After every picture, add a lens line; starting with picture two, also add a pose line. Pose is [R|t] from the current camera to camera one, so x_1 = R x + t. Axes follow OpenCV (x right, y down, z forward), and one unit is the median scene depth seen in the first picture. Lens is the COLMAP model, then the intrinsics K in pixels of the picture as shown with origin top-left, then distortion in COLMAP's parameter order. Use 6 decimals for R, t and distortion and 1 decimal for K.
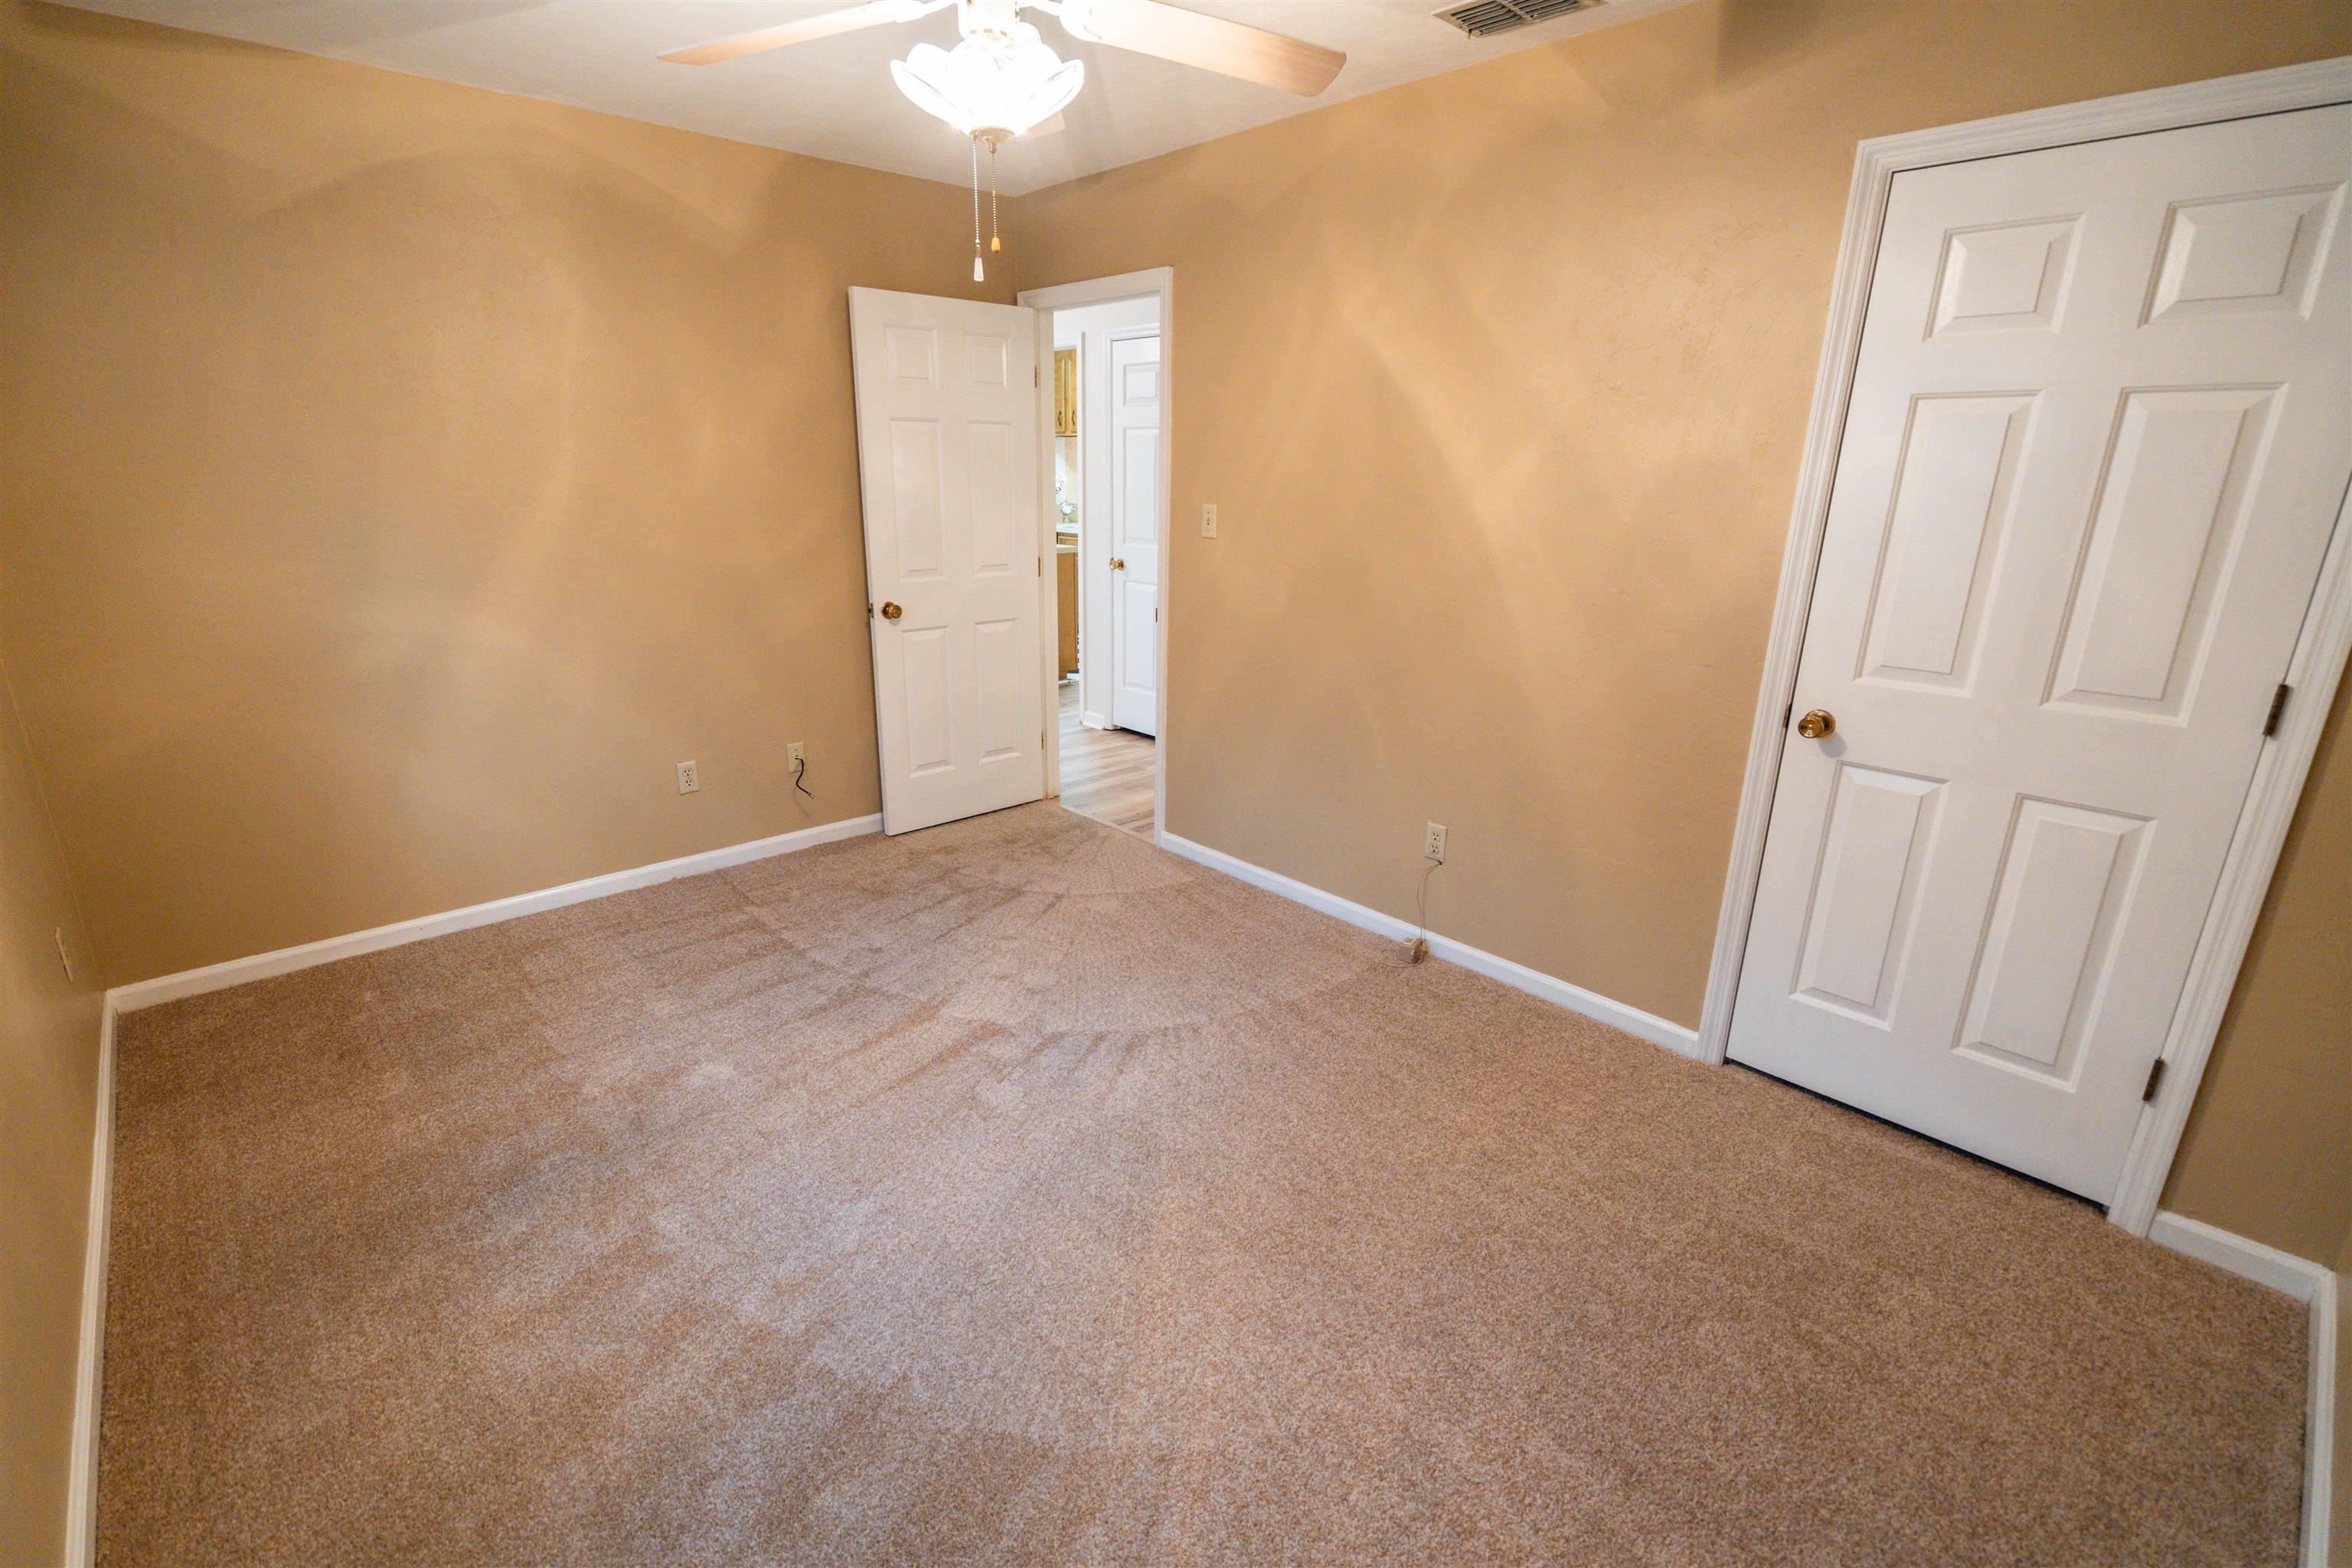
lens RADIAL K [[1058.4, 0, 1168.8], [0, 1058.4, 785.0], [0, 0, 1]] dist [-0.002243, 0.001039]
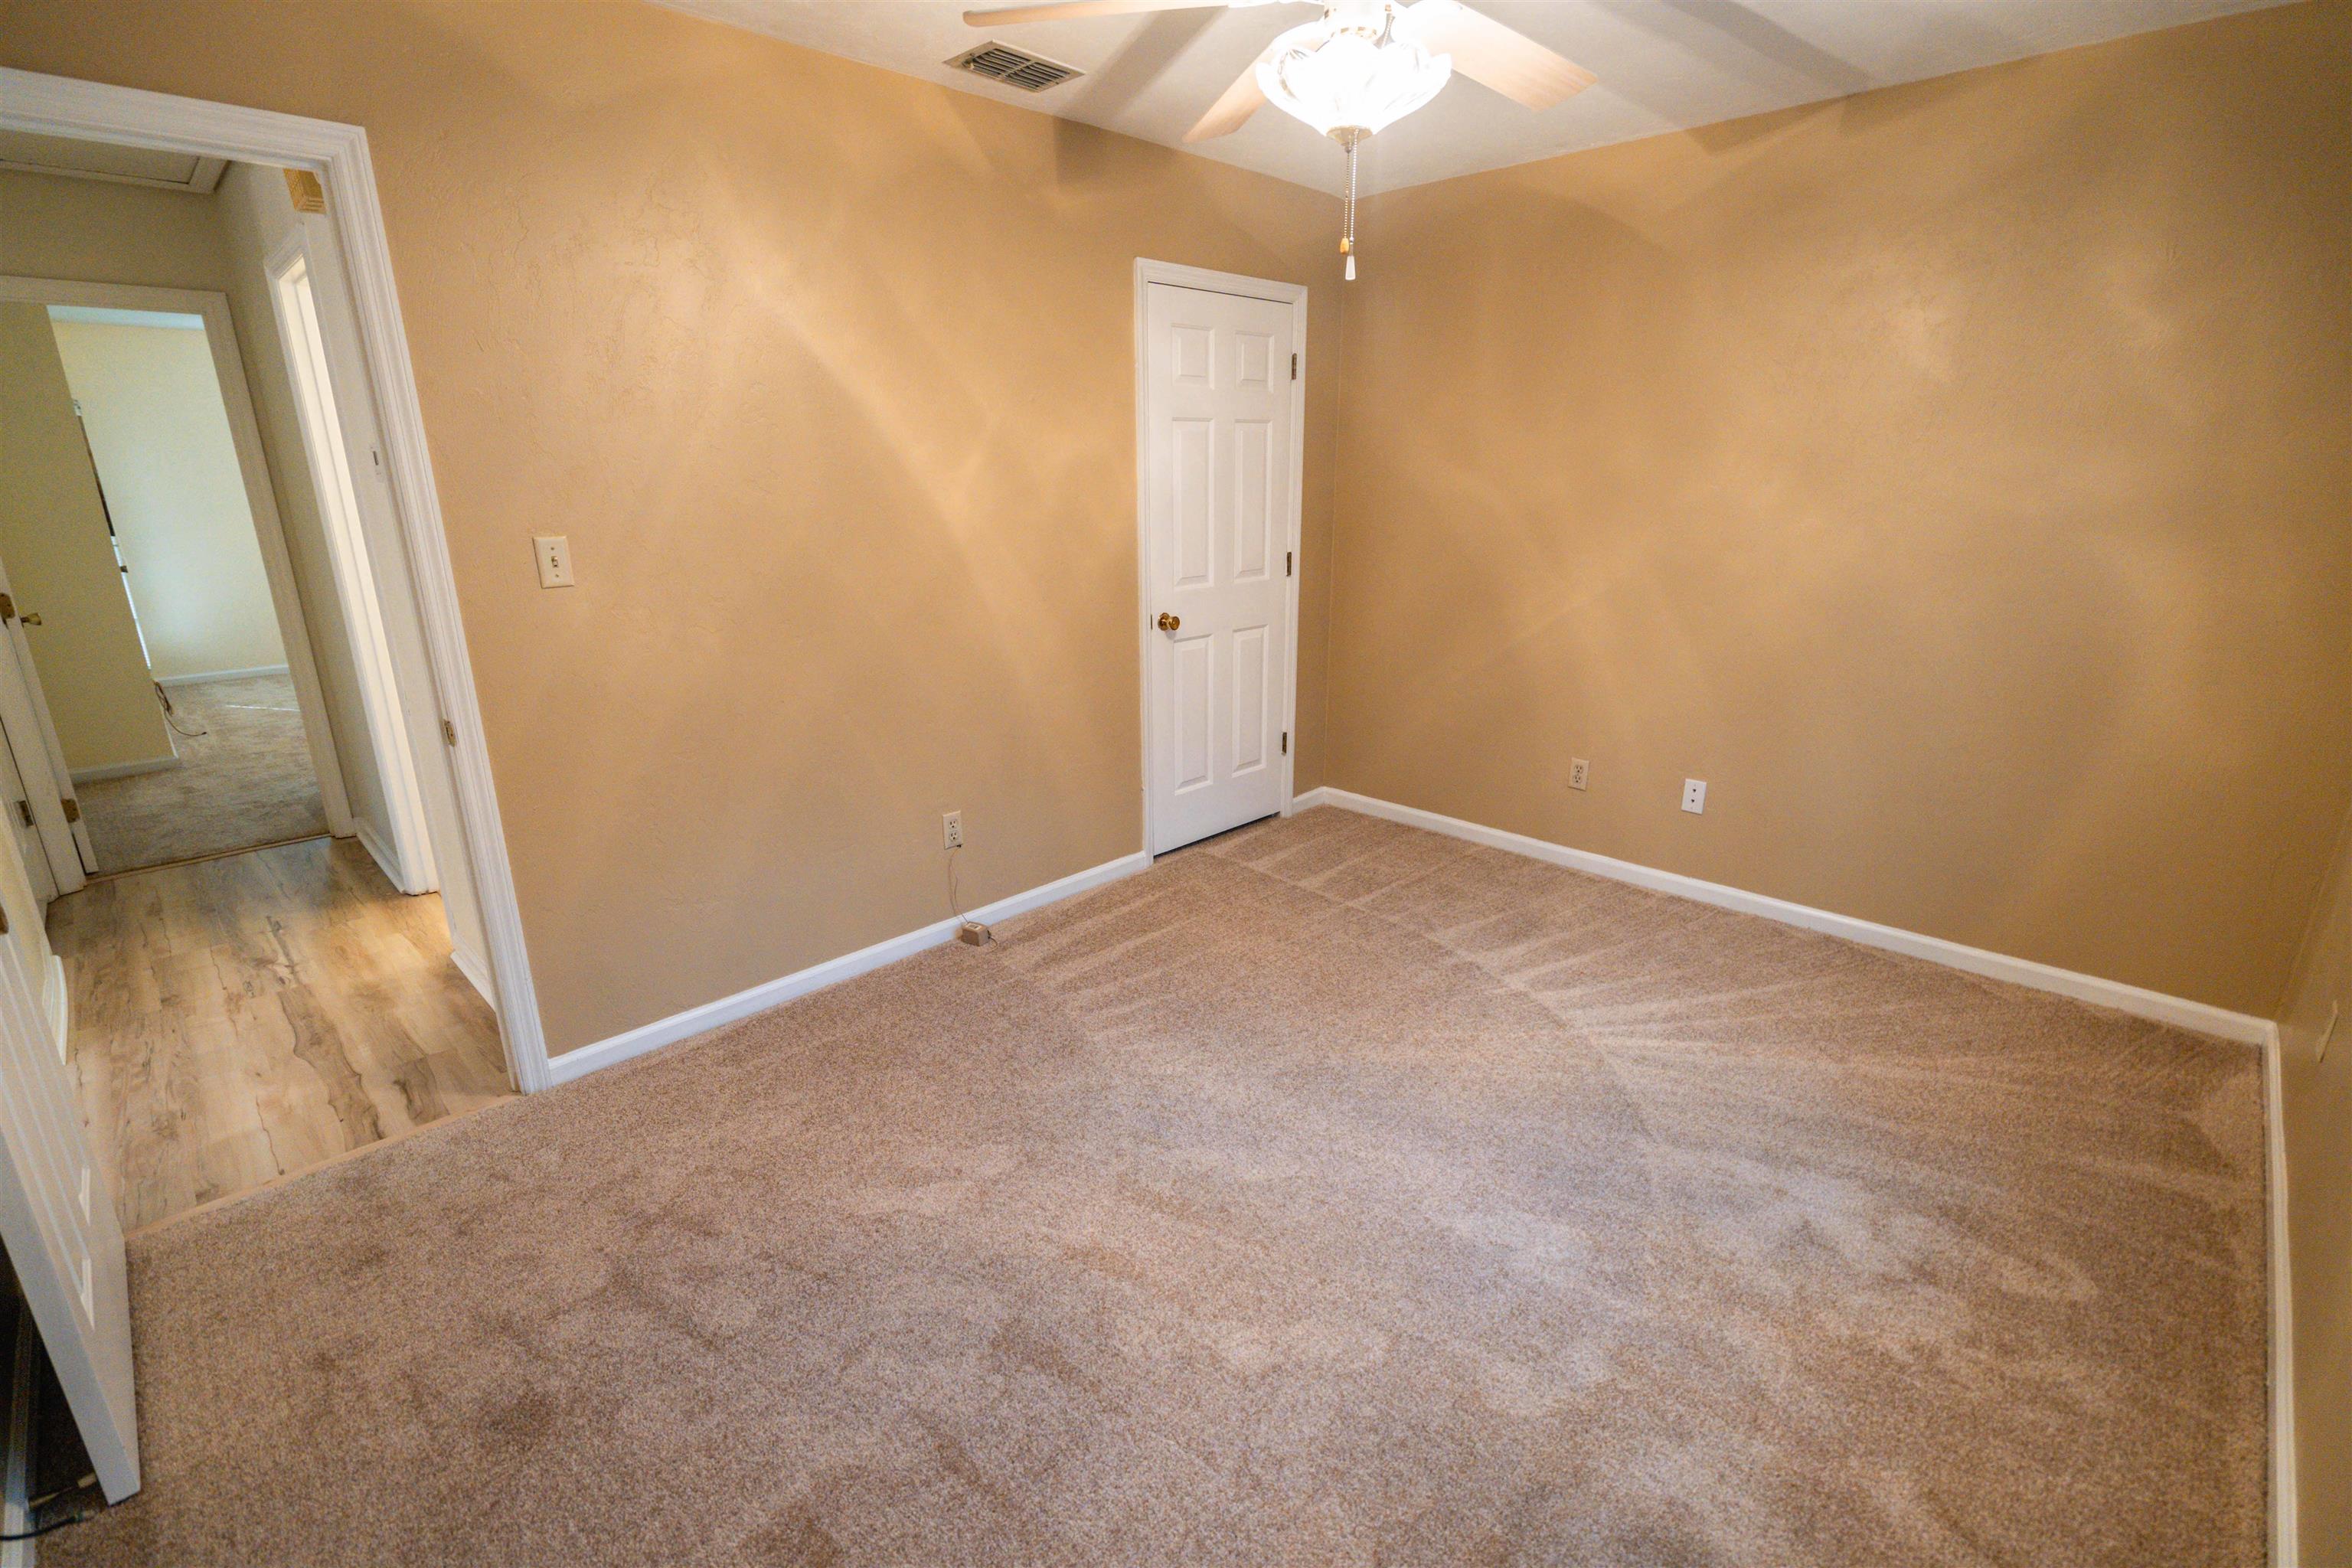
lens RADIAL K [[1058.4, 0, 1168.8], [0, 1058.4, 785.0], [0, 0, 1]] dist [-0.002243, 0.001039]
pose [[-0.043883, -0.310059, 0.949704, -0.842952], [0.290822, 0.905486, 0.309060, -0.283139], [-0.955770, 0.289757, 0.050437, 0.845544]]
